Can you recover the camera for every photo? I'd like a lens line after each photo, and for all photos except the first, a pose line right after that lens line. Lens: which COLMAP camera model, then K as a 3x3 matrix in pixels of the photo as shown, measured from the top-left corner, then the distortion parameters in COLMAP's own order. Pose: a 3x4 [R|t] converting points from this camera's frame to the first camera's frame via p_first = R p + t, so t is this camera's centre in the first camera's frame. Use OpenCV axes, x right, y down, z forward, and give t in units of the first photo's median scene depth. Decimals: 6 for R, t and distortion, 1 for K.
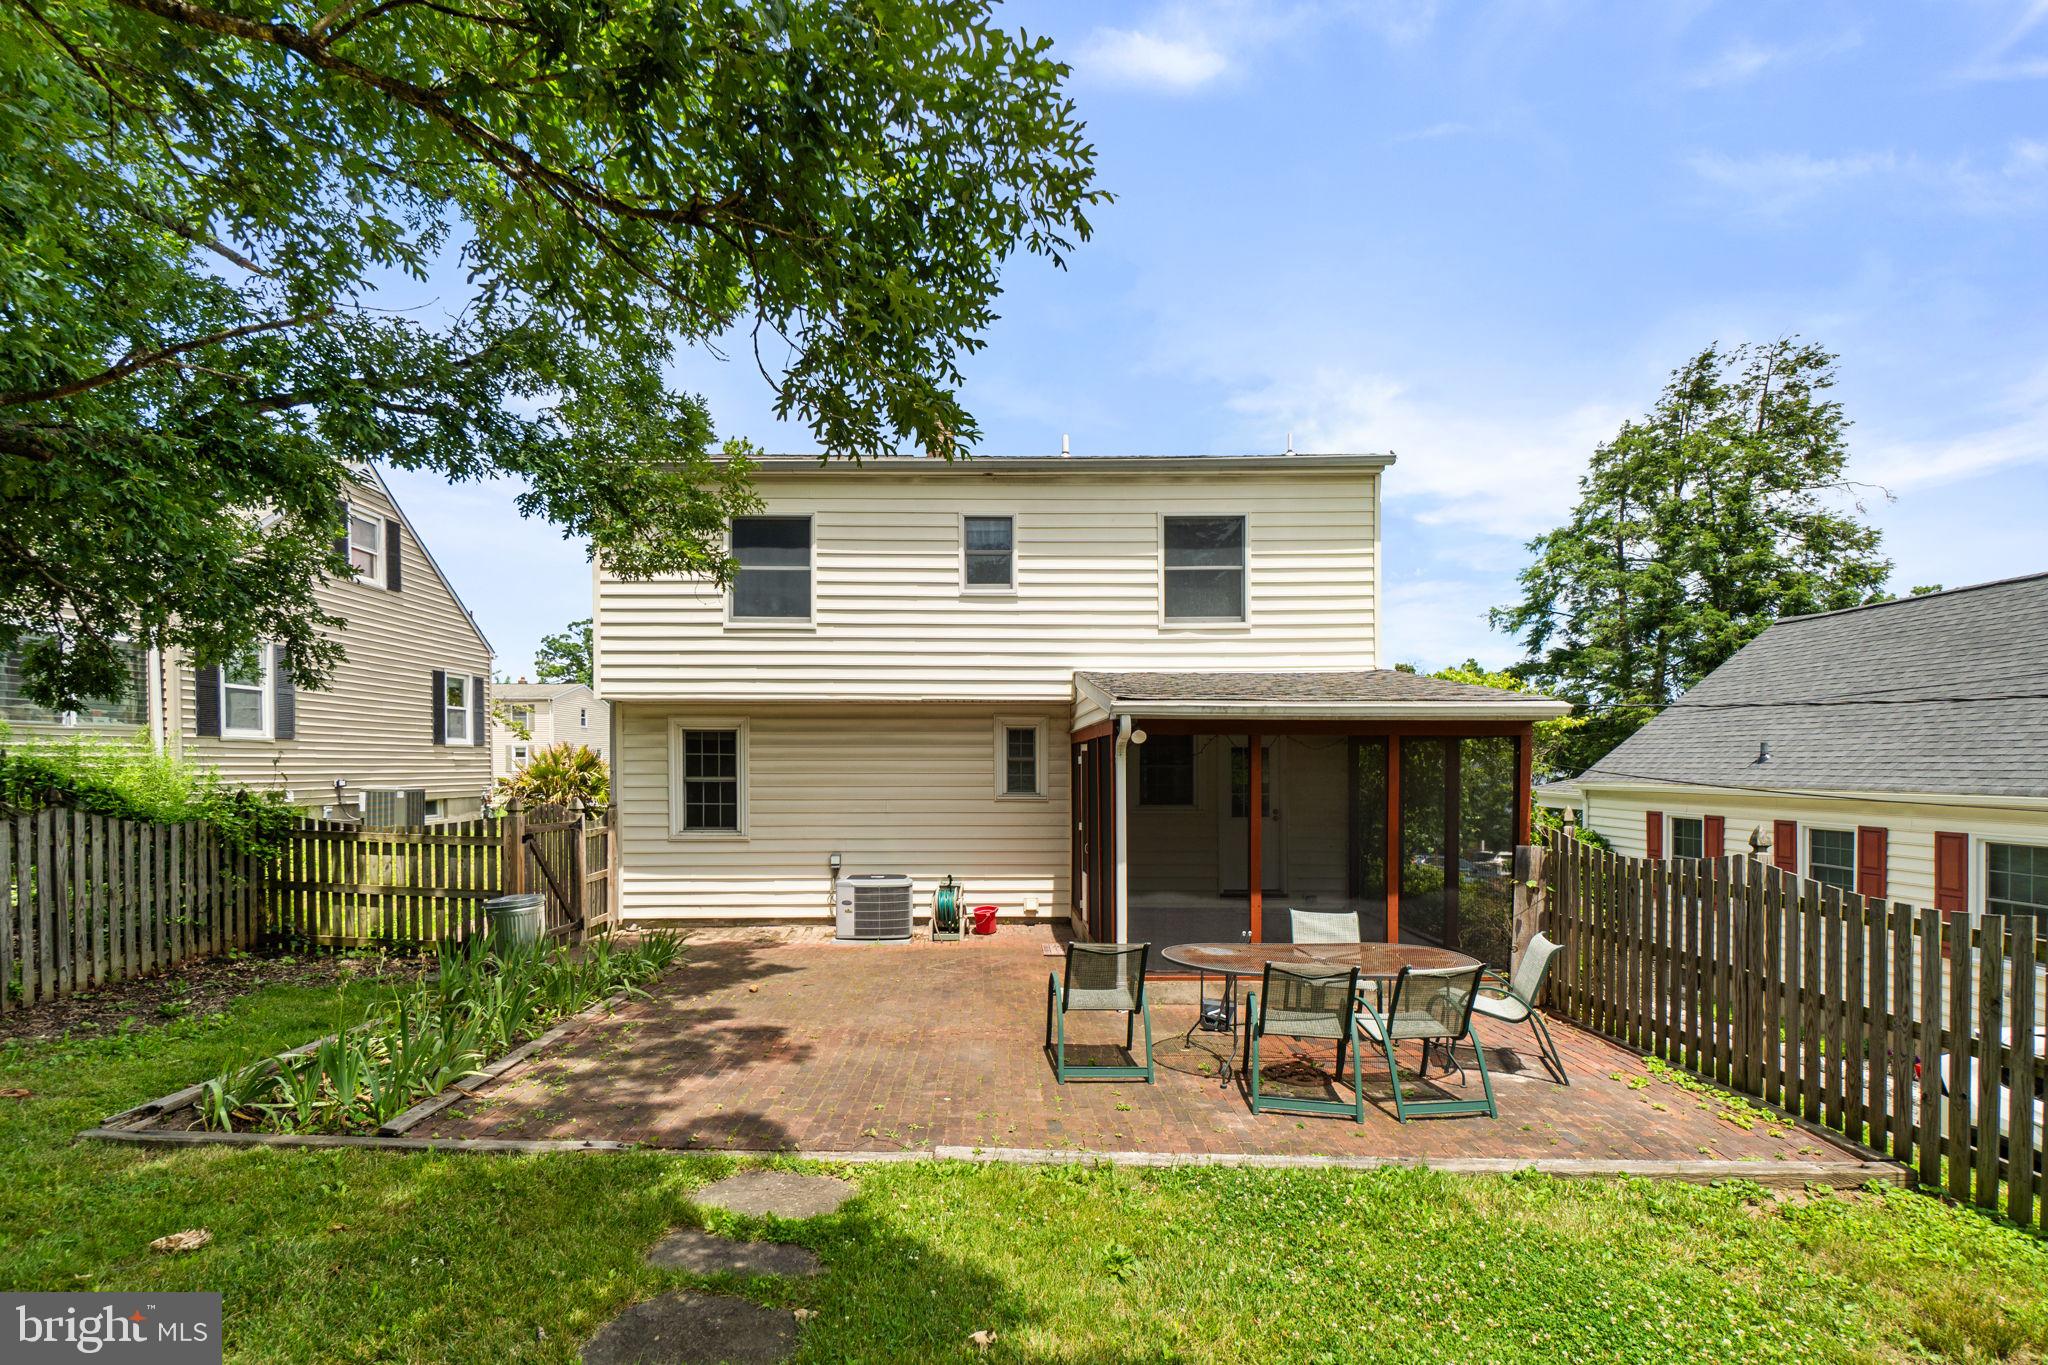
lens RADIAL K [[893.8, 0, 1052.0], [0, 893.8, 751.1], [0, 0, 1]] dist [-0.003201, -0.000941]
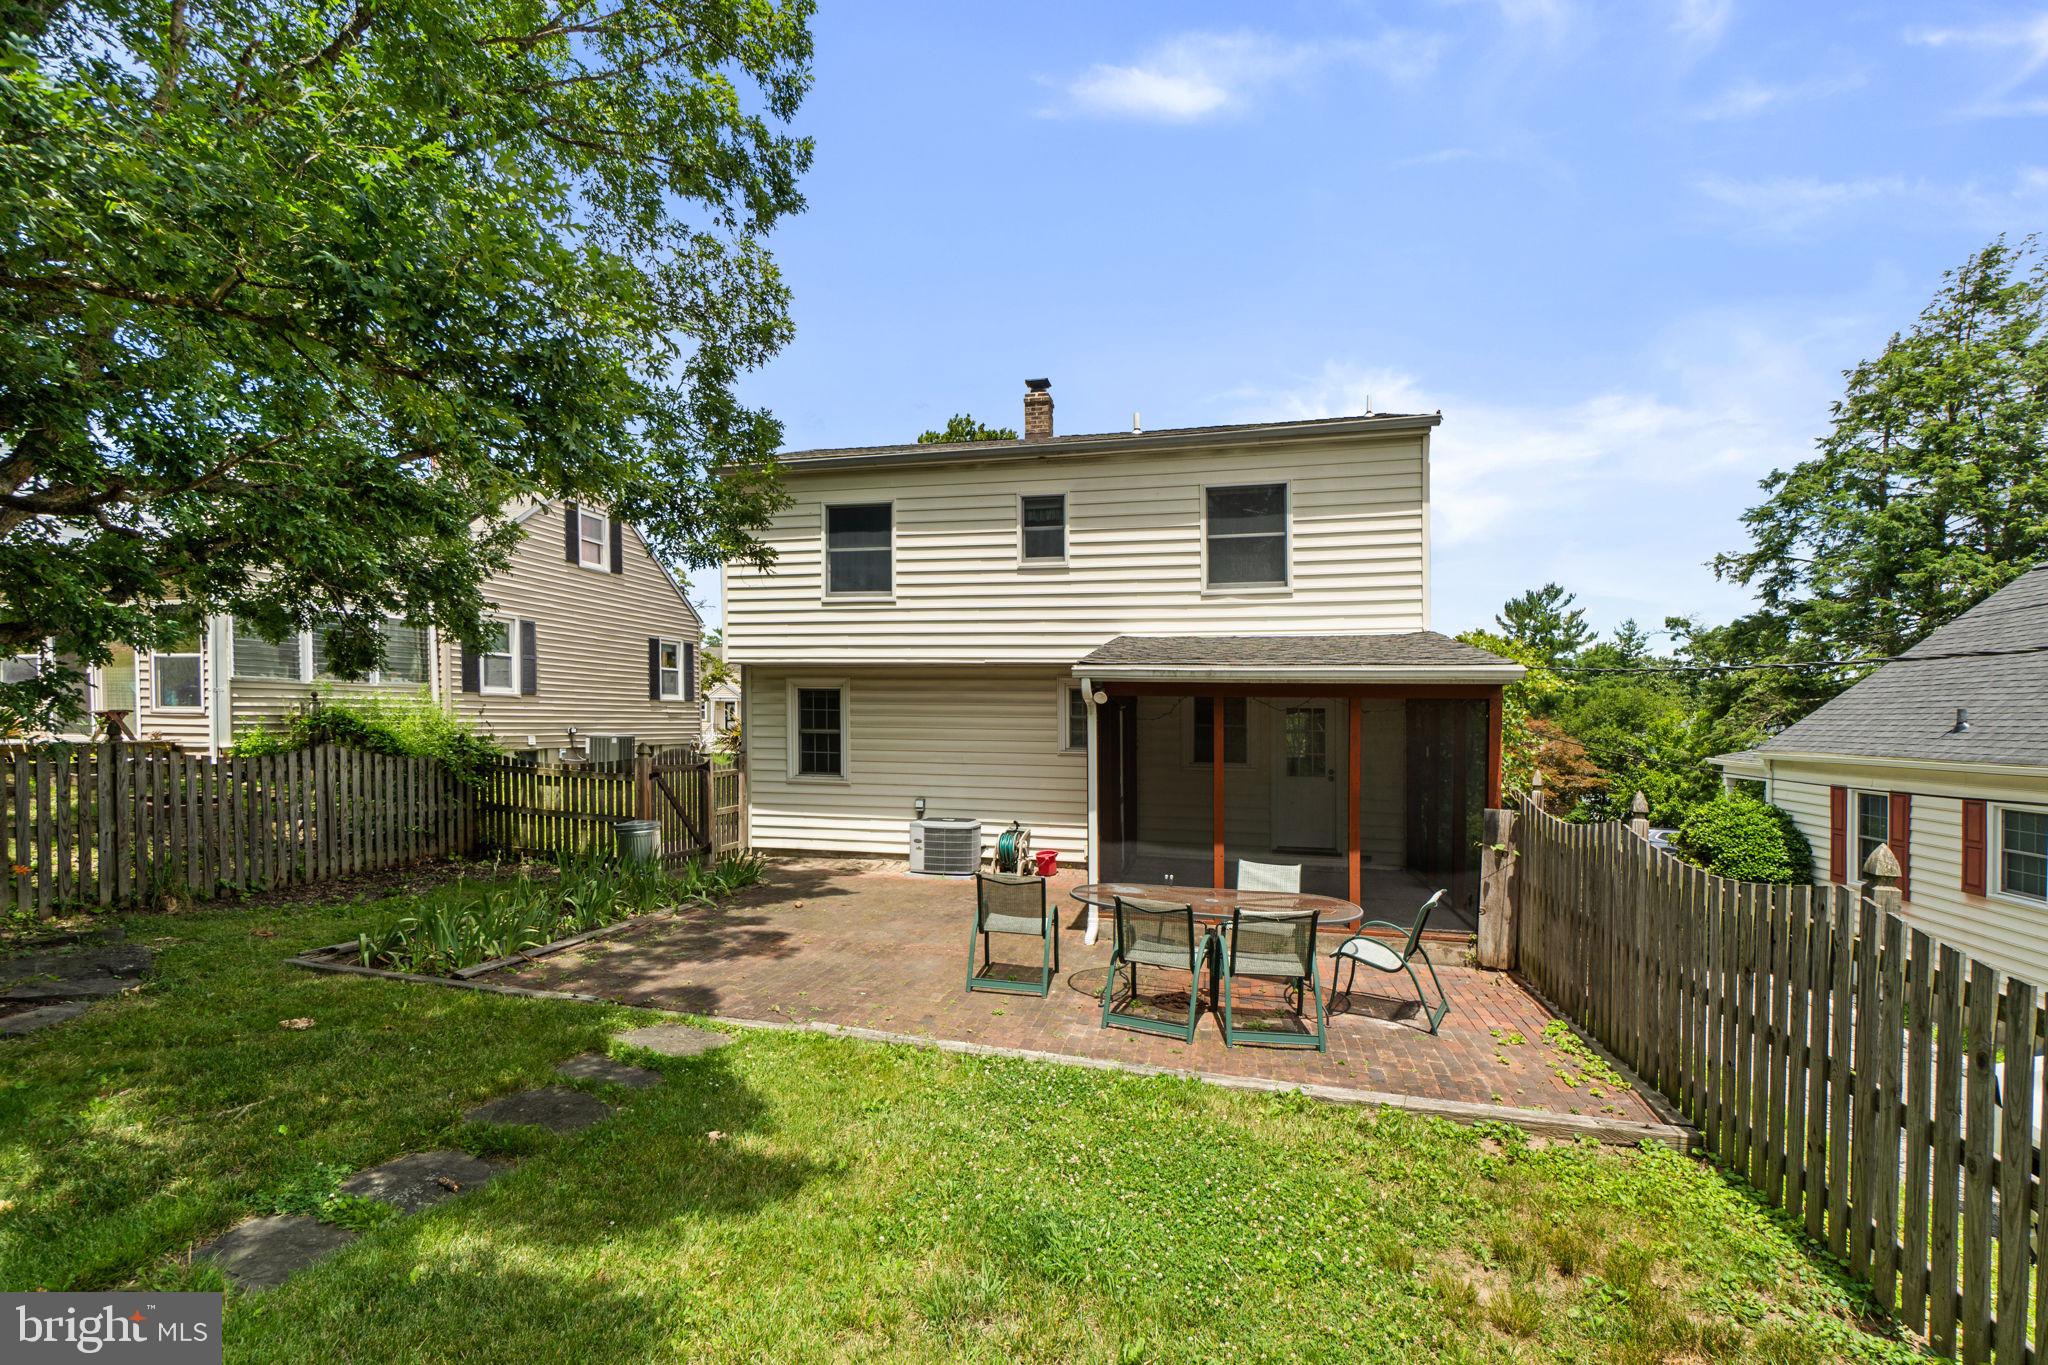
lens RADIAL K [[893.8, 0, 1083.2], [0, 893.8, 721.3], [0, 0, 1]] dist [-0.003201, -0.000941]
pose [[0.972961, 0.012675, -0.230623, 0.287211], [-0.009672, 0.999853, 0.014150, -0.001889], [0.230768, -0.011537, 0.972940, -0.073033]]
